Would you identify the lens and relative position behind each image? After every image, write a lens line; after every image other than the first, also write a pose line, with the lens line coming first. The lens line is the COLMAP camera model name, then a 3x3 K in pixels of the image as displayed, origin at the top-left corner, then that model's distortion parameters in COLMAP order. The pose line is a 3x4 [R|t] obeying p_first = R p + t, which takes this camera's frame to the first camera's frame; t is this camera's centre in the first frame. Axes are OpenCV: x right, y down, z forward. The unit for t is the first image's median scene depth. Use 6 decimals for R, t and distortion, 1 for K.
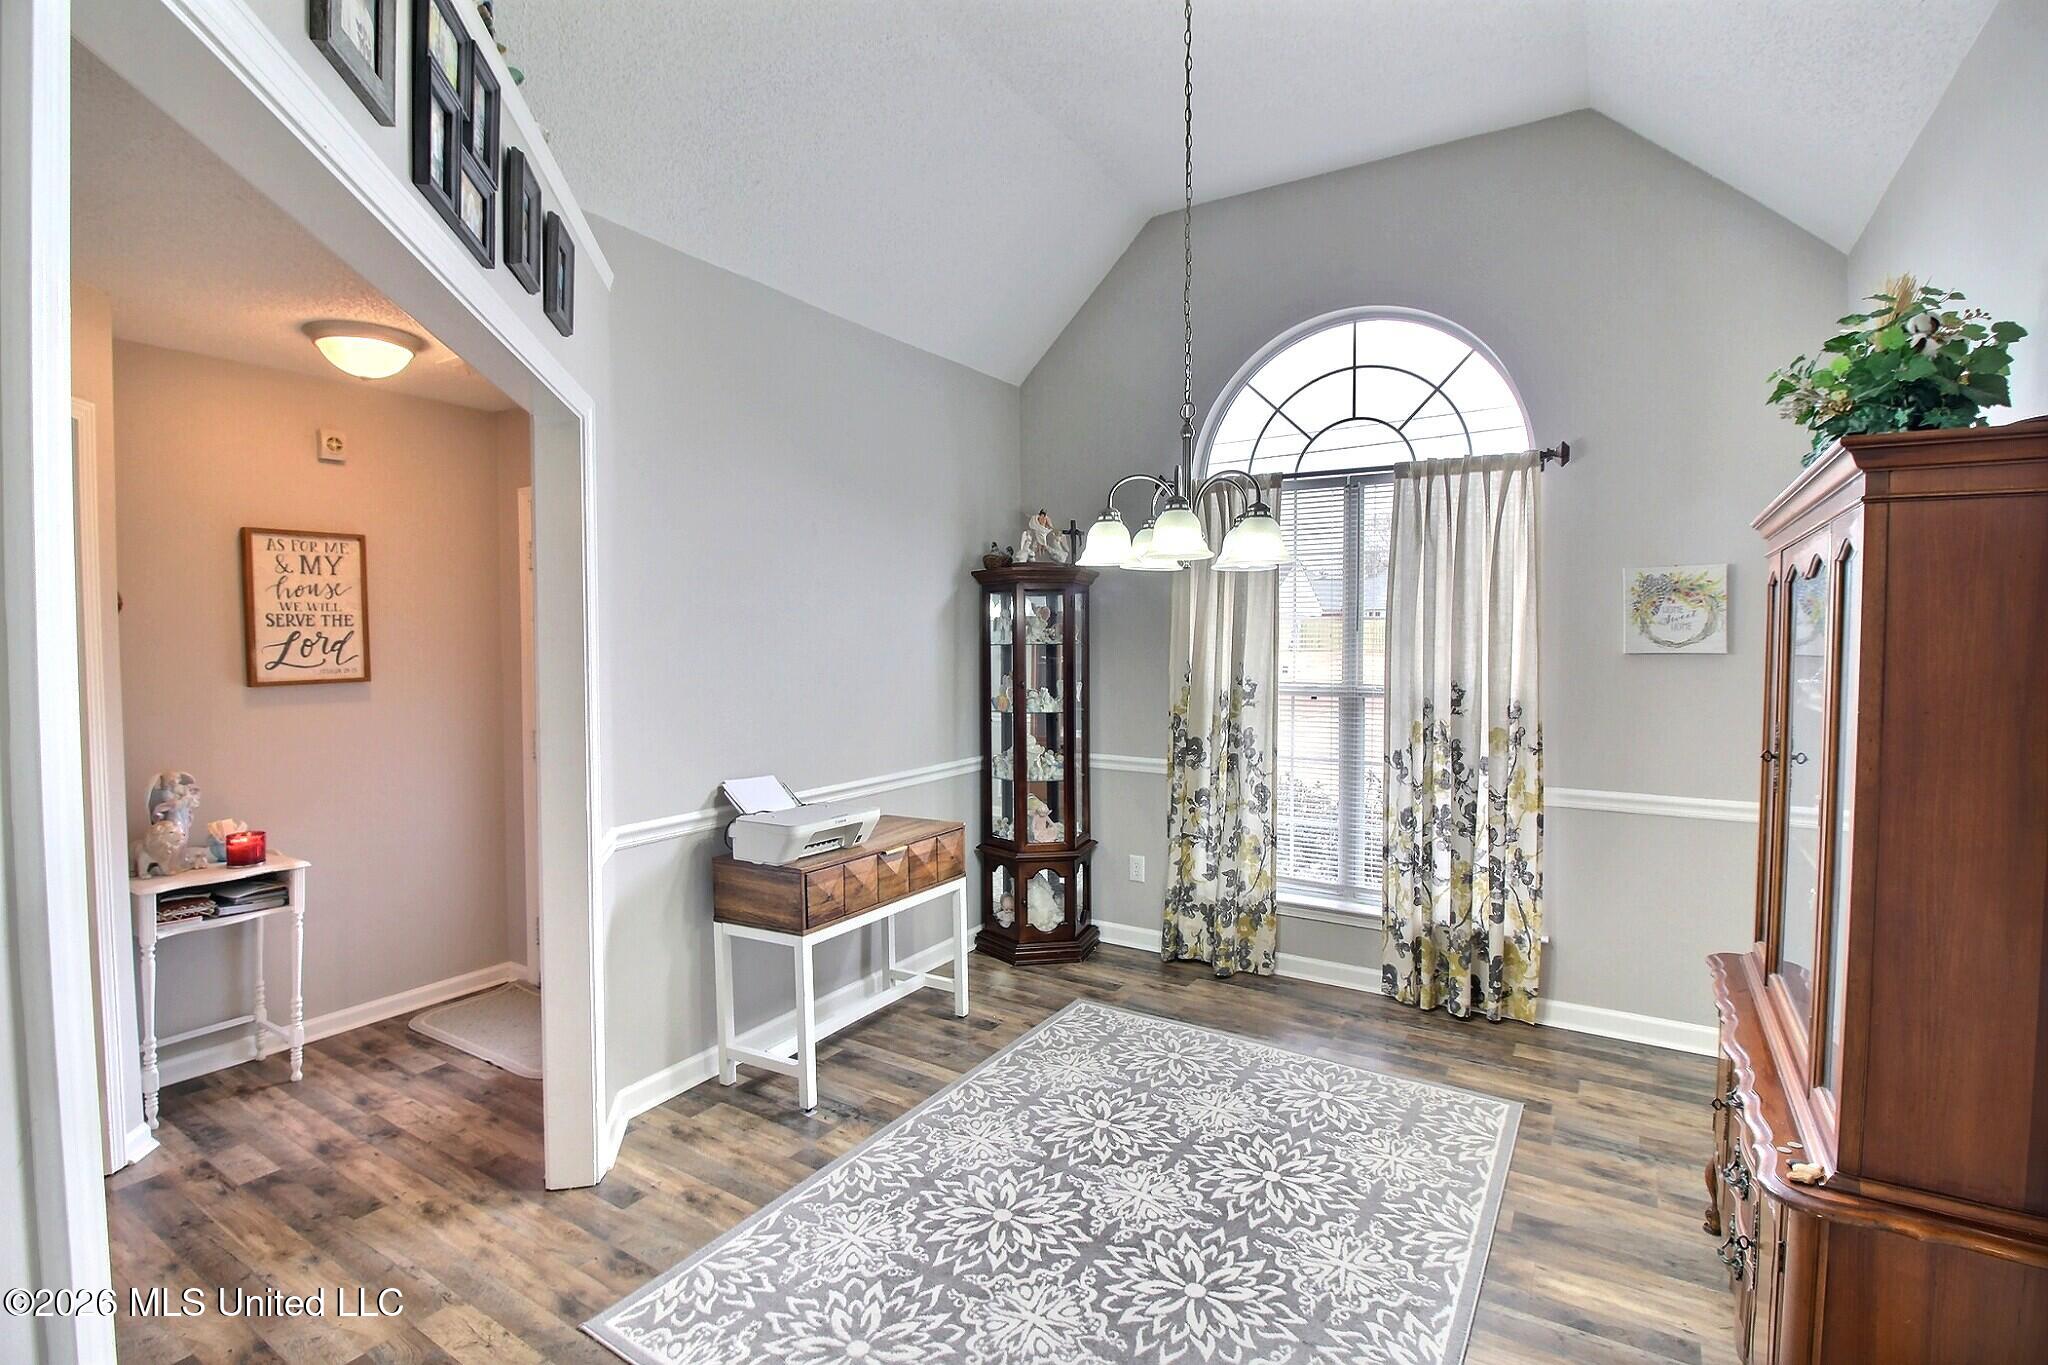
lens RADIAL K [[962.7, 0, 1014.2], [0, 962.7, 676.7], [0, 0, 1]] dist [-0.004058, -0.003870]
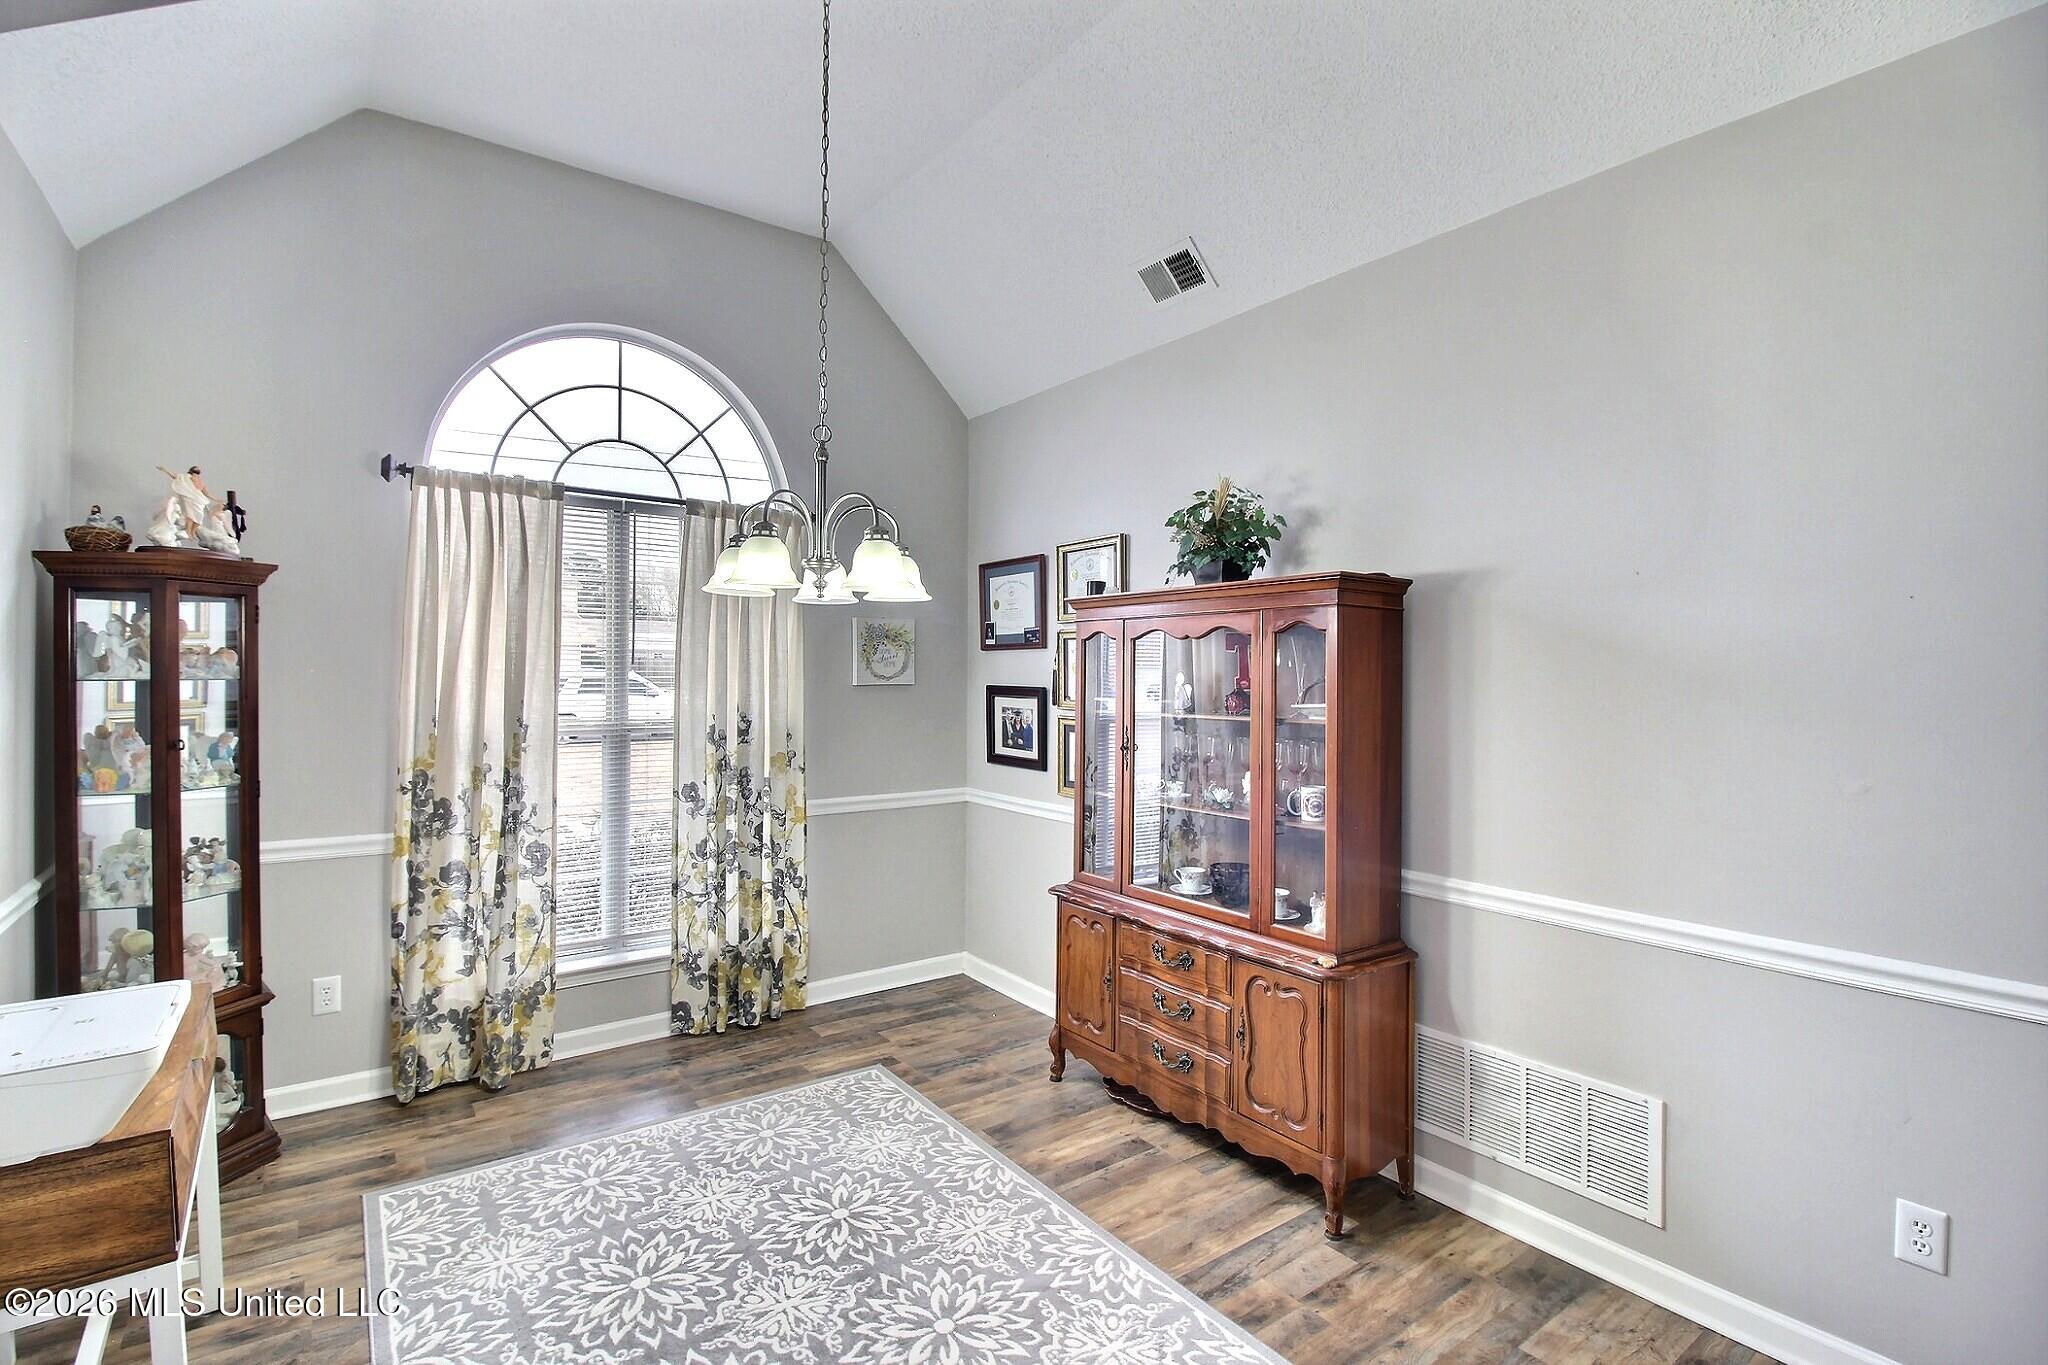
lens RADIAL K [[962.7, 0, 1017.8], [0, 962.7, 676.8], [0, 0, 1]] dist [-0.004058, -0.003870]
pose [[0.363405, -0.002901, 0.931627, -0.407304], [0.032145, 0.999439, -0.009427, -0.014249], [-0.931077, 0.033373, 0.363294, 0.309450]]
